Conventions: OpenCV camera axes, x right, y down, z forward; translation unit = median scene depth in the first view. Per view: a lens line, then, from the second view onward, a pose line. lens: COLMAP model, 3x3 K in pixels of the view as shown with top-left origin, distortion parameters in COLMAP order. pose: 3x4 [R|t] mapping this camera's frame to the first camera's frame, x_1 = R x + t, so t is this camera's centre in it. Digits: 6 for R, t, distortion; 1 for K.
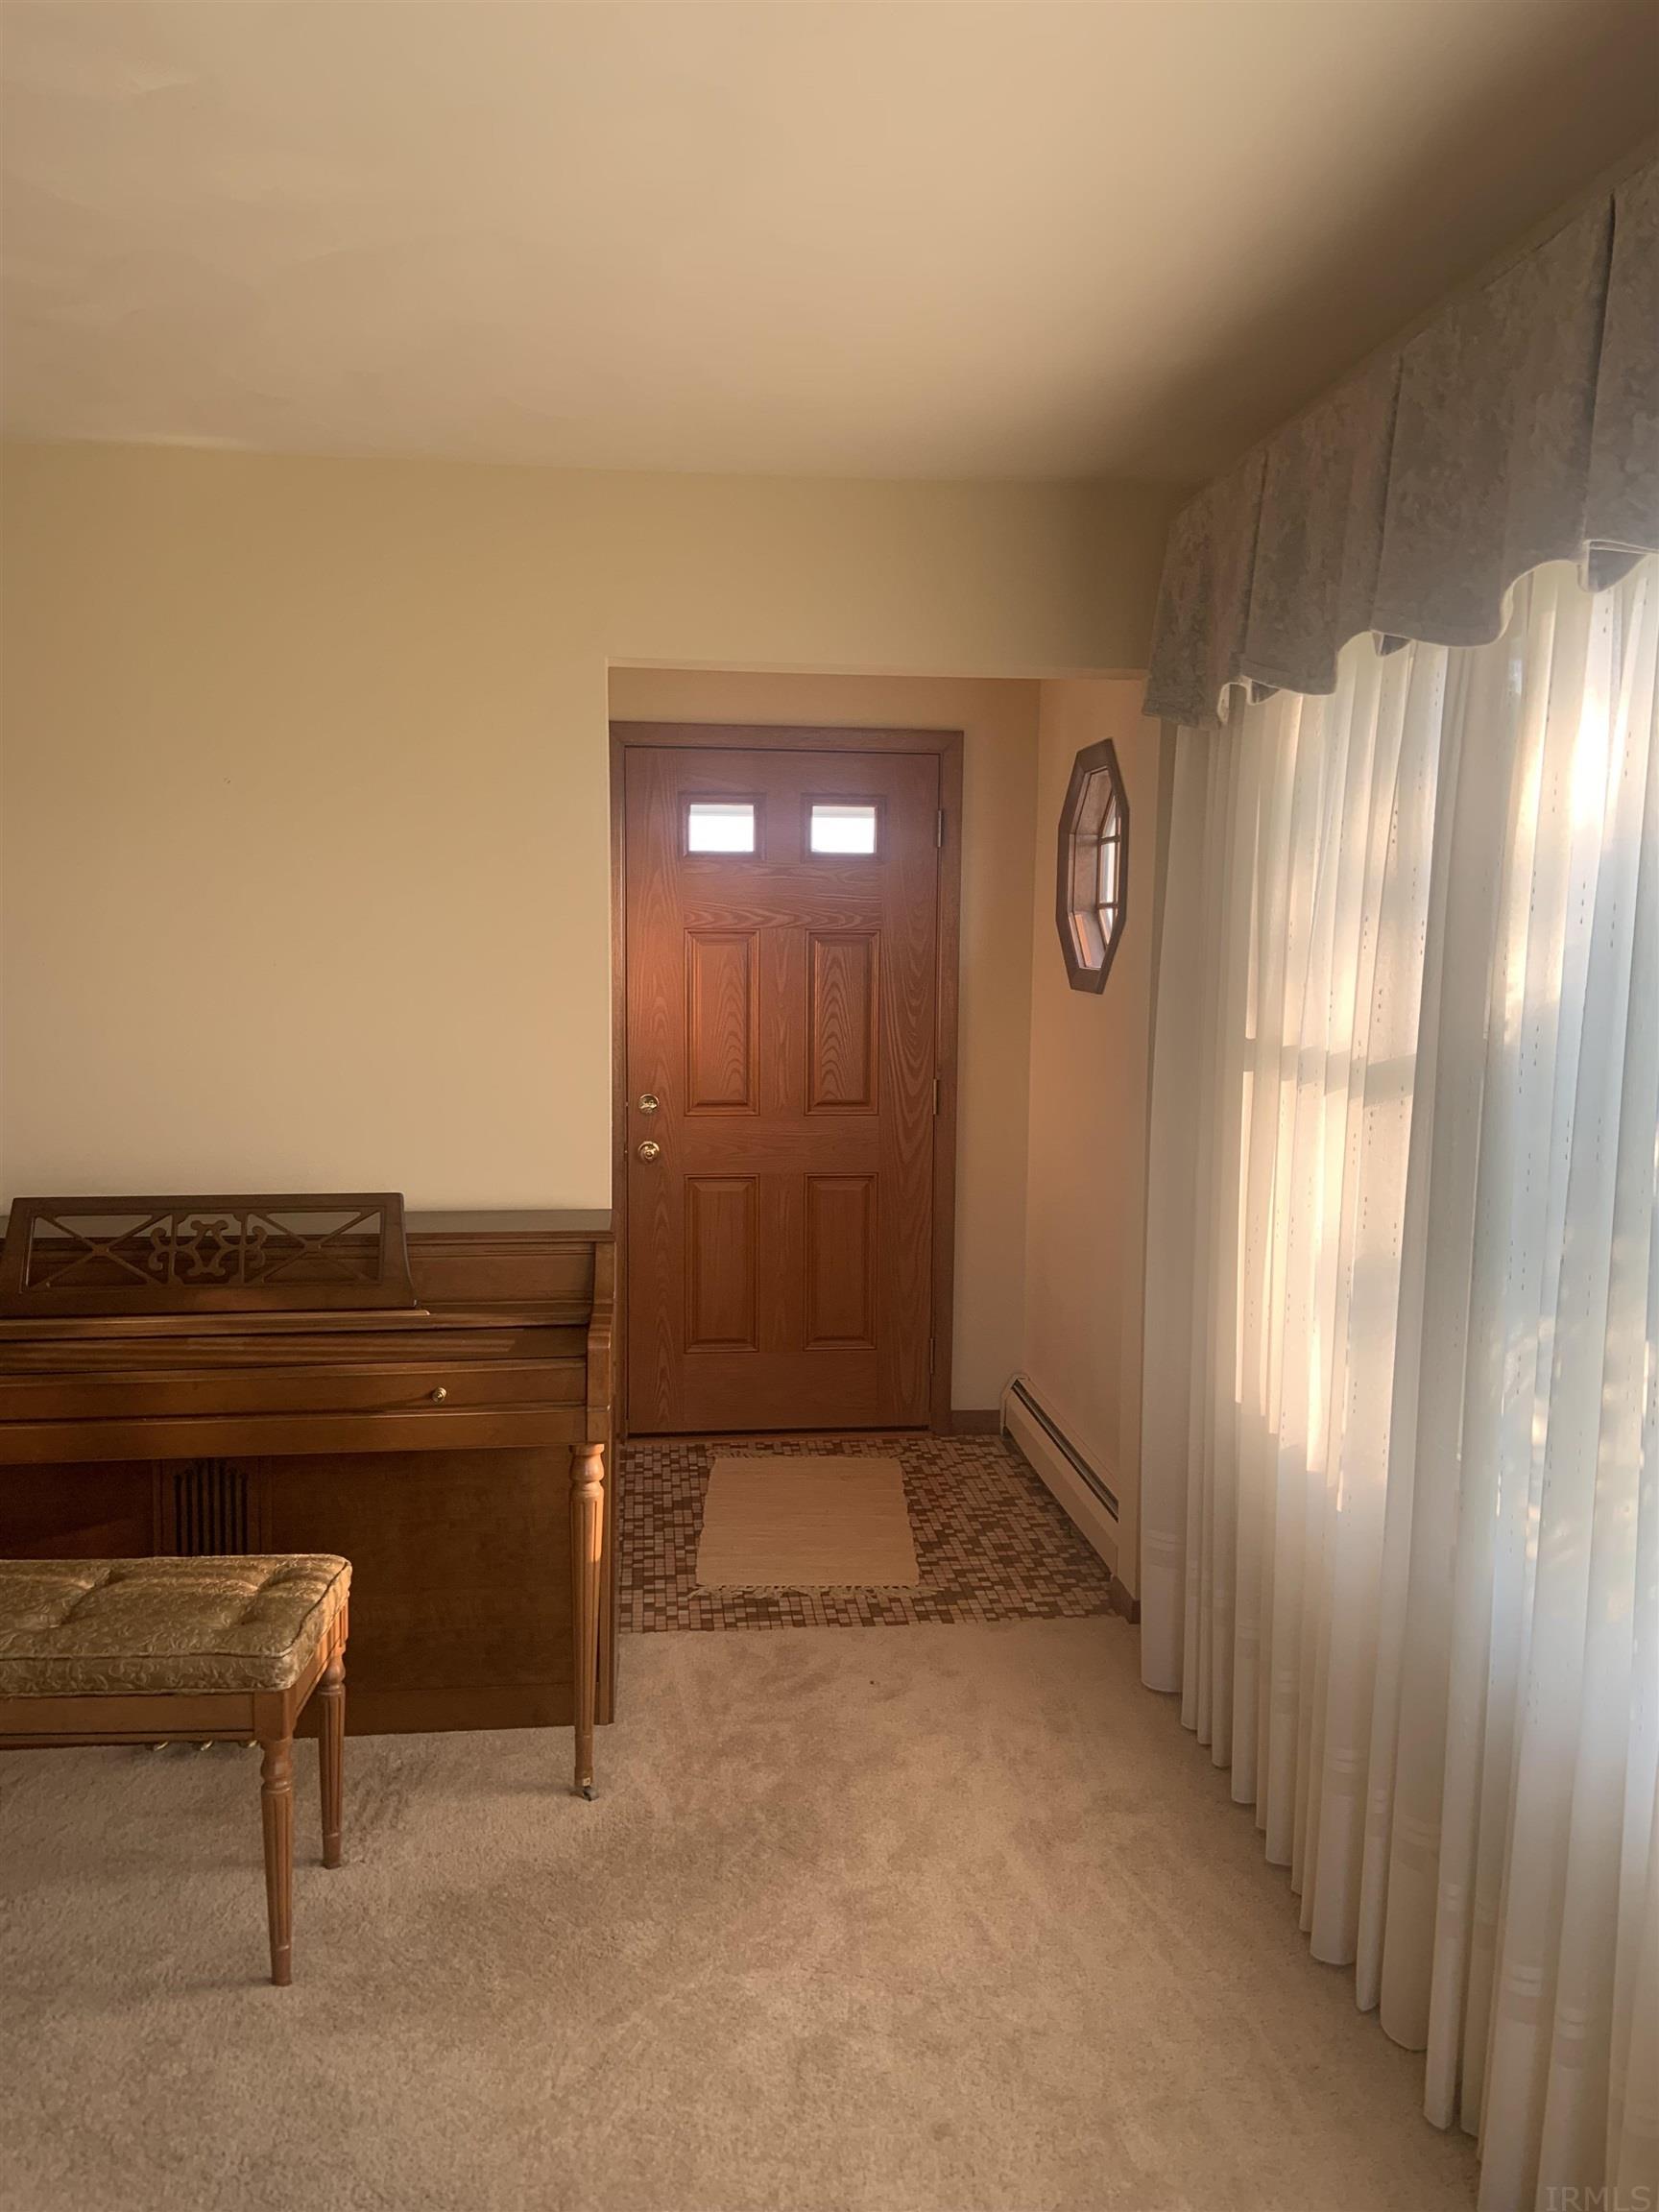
lens RADIAL K [[1660.5, 0, 826.7], [0, 1660.5, 1111.8], [0, 0, 1]] dist [0.006648, -0.020636]
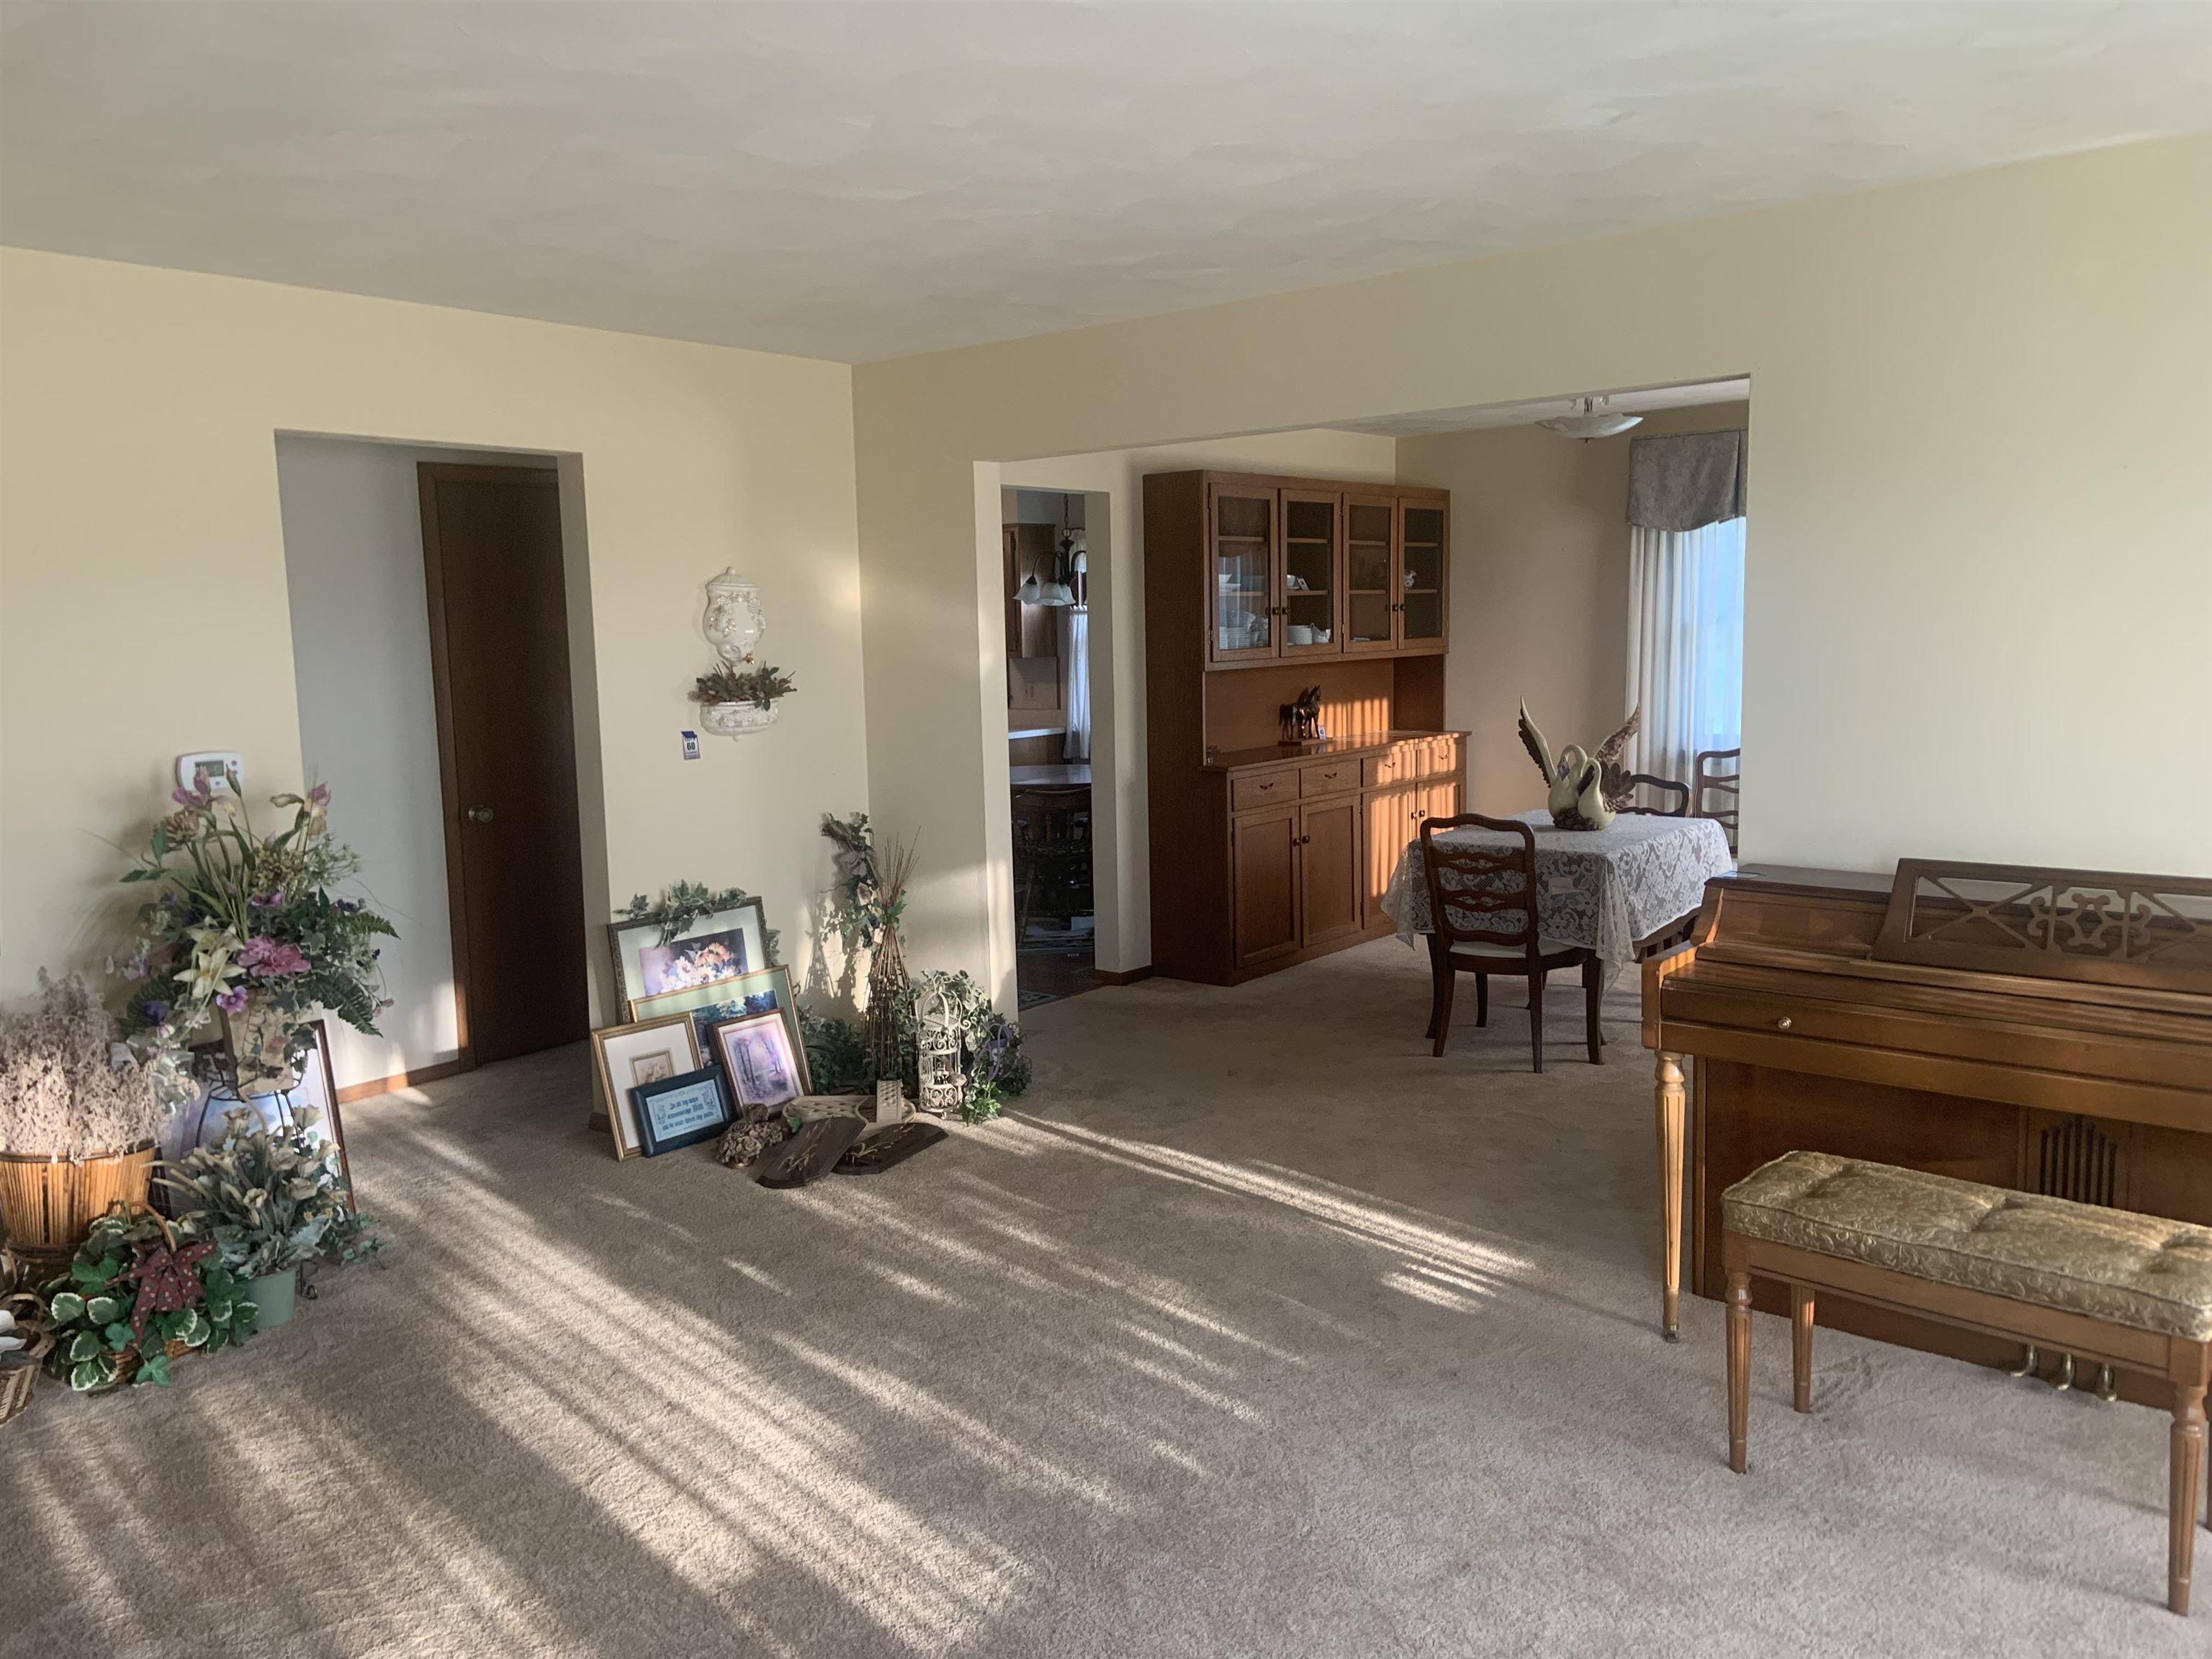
lens RADIAL K [[1660.5, 0, 1104.9], [0, 1660.5, 817.8], [0, 0, 1]] dist [0.006648, -0.020636]
pose [[0.697191, 0.063667, -0.714053, -0.069887], [-0.054624, 0.997871, 0.035639, 0.015464], [0.714802, 0.014157, 0.699184, -0.190736]]
